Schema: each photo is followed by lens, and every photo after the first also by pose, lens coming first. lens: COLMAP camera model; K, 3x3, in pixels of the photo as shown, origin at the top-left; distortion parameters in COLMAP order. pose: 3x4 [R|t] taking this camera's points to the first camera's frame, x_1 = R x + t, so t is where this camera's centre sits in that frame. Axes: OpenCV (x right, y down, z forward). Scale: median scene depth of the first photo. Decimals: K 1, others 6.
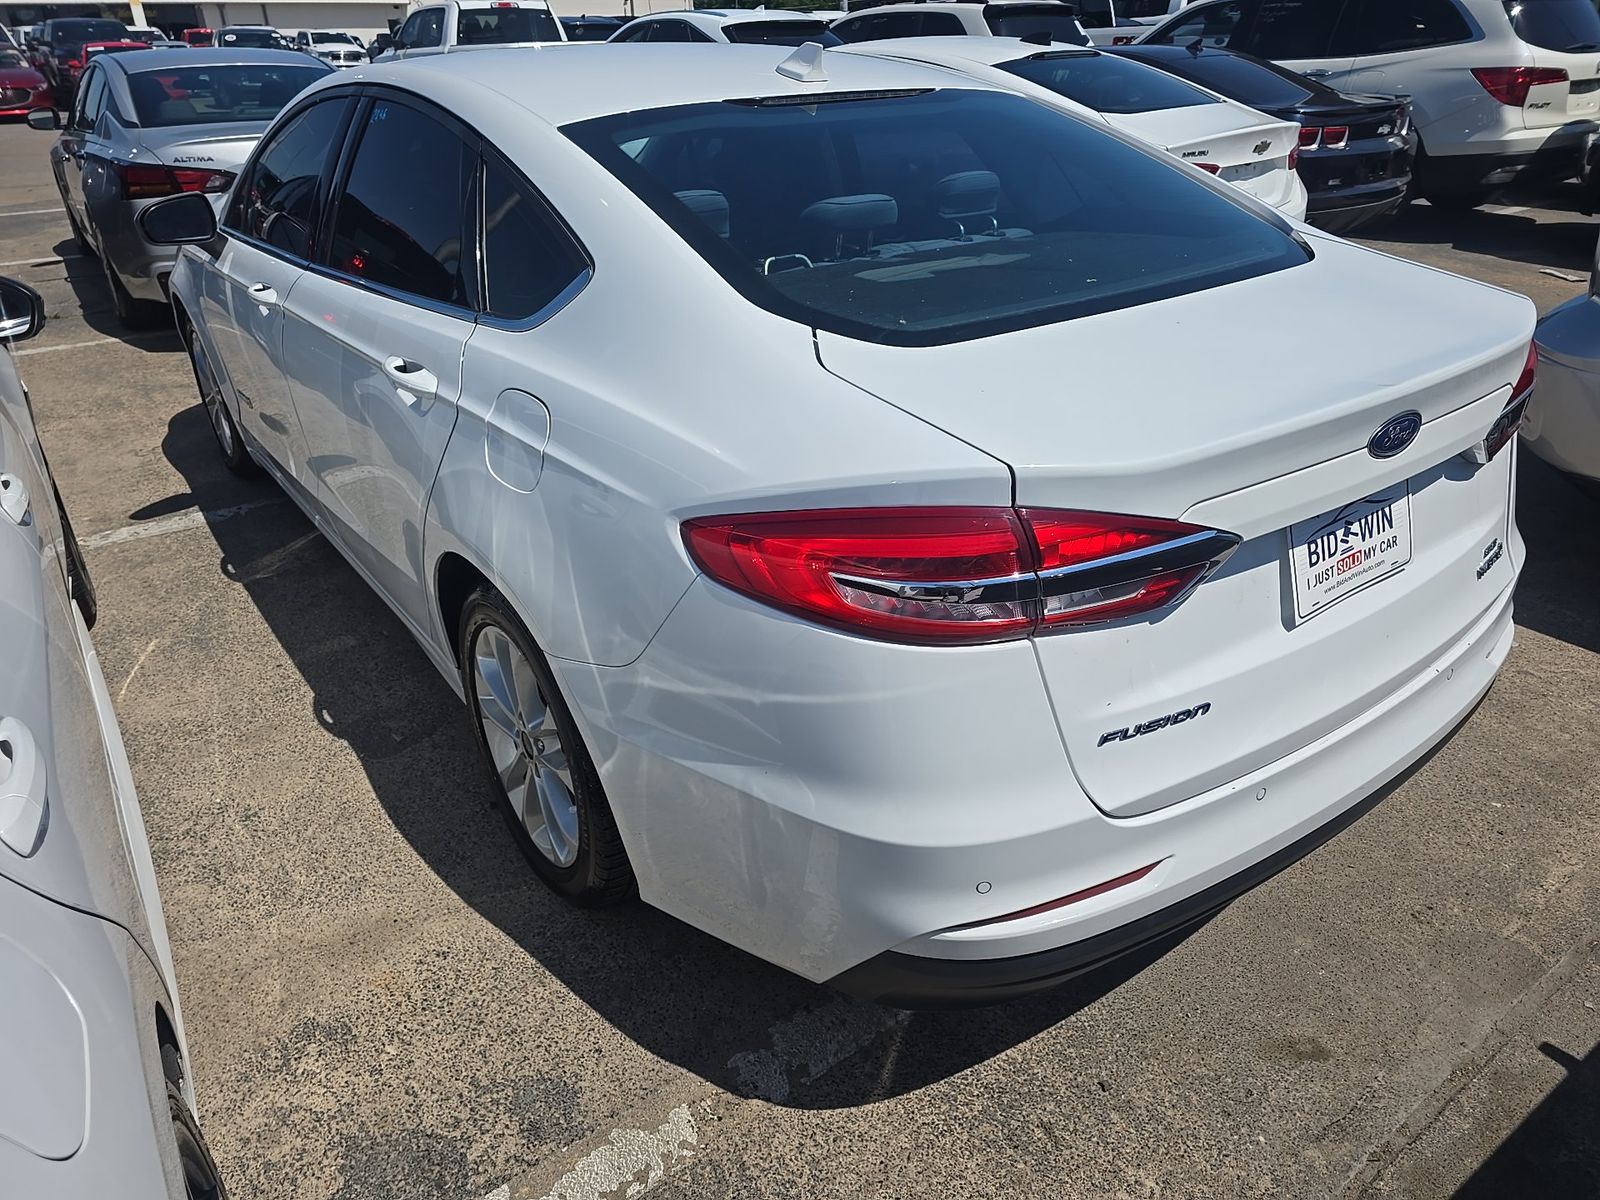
lens RADIAL K [[1116.5, 0, 798.6], [0, 1116.5, 544.6], [0, 0, 1]] dist [0.055731, -0.047878]
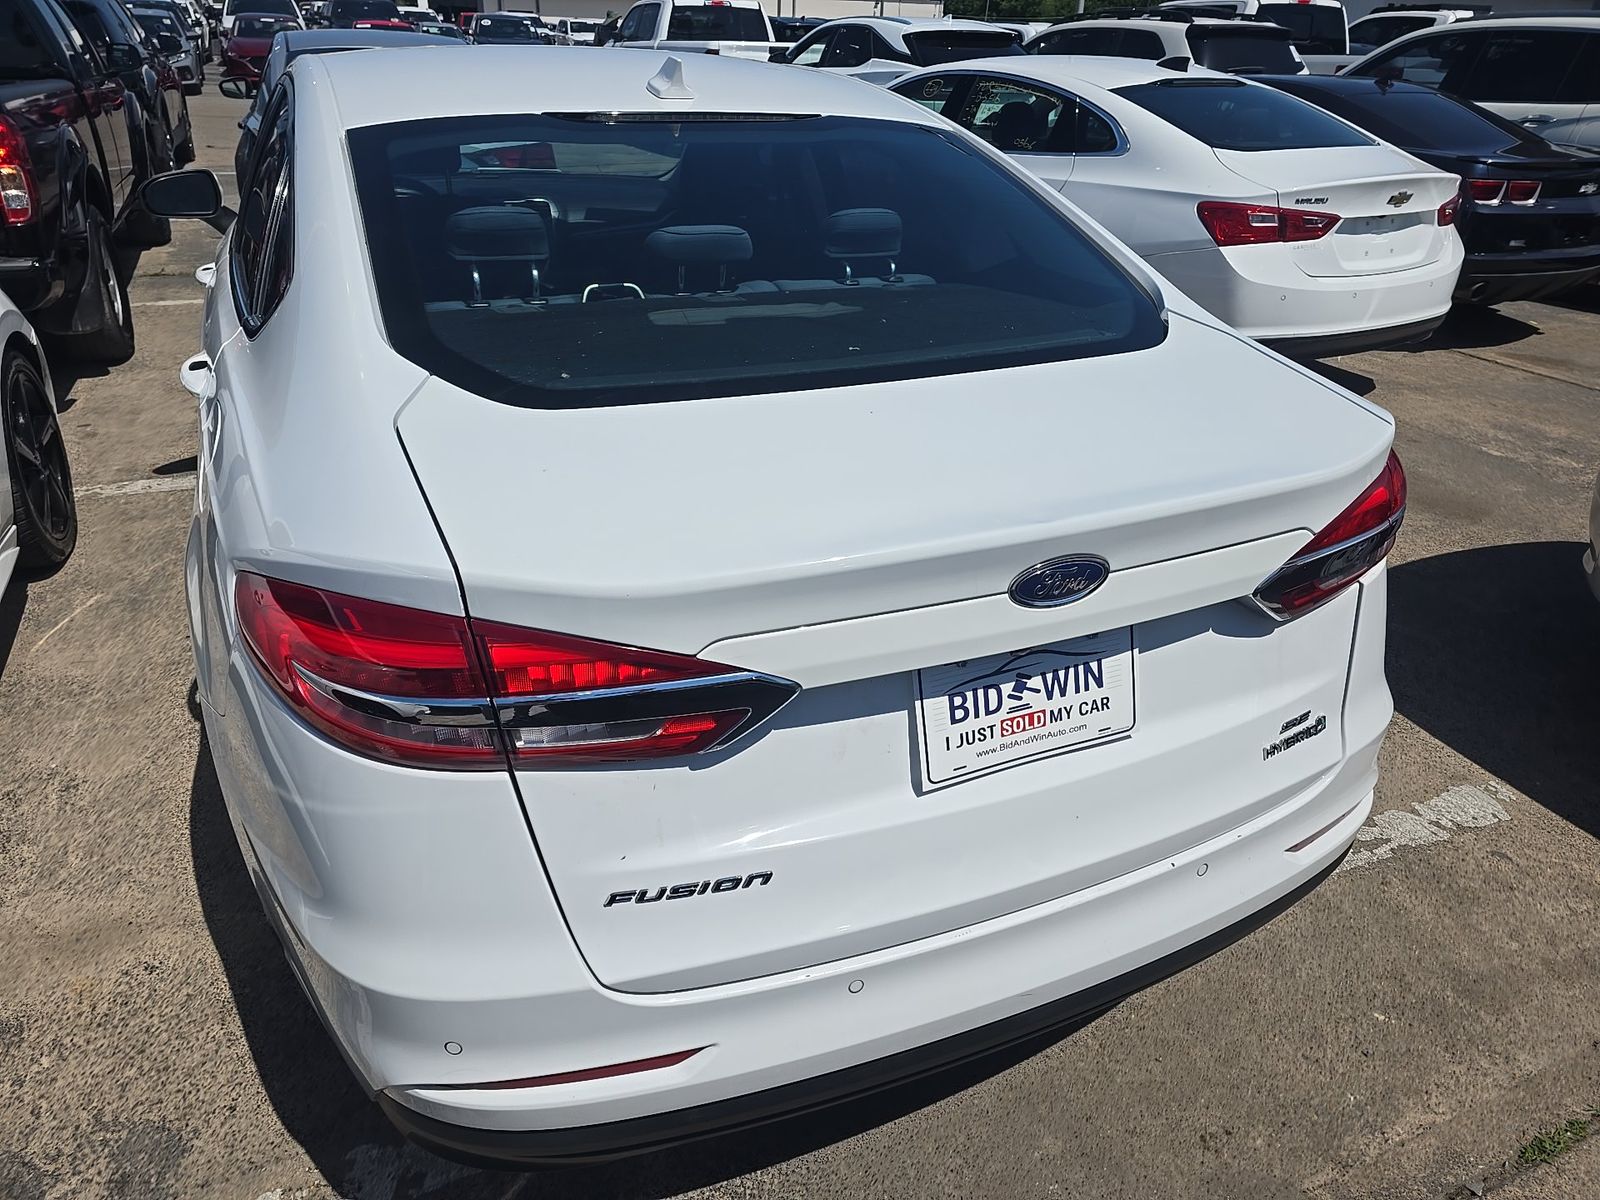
lens RADIAL K [[1116.5, 0, 798.6], [0, 1116.5, 544.6], [0, 0, 1]] dist [0.055731, -0.047878]
pose [[0.977973, 0.125798, -0.166564, 0.368356], [-0.126370, 0.991957, 0.007205, -0.081363], [0.166131, 0.014002, 0.986004, 0.134387]]
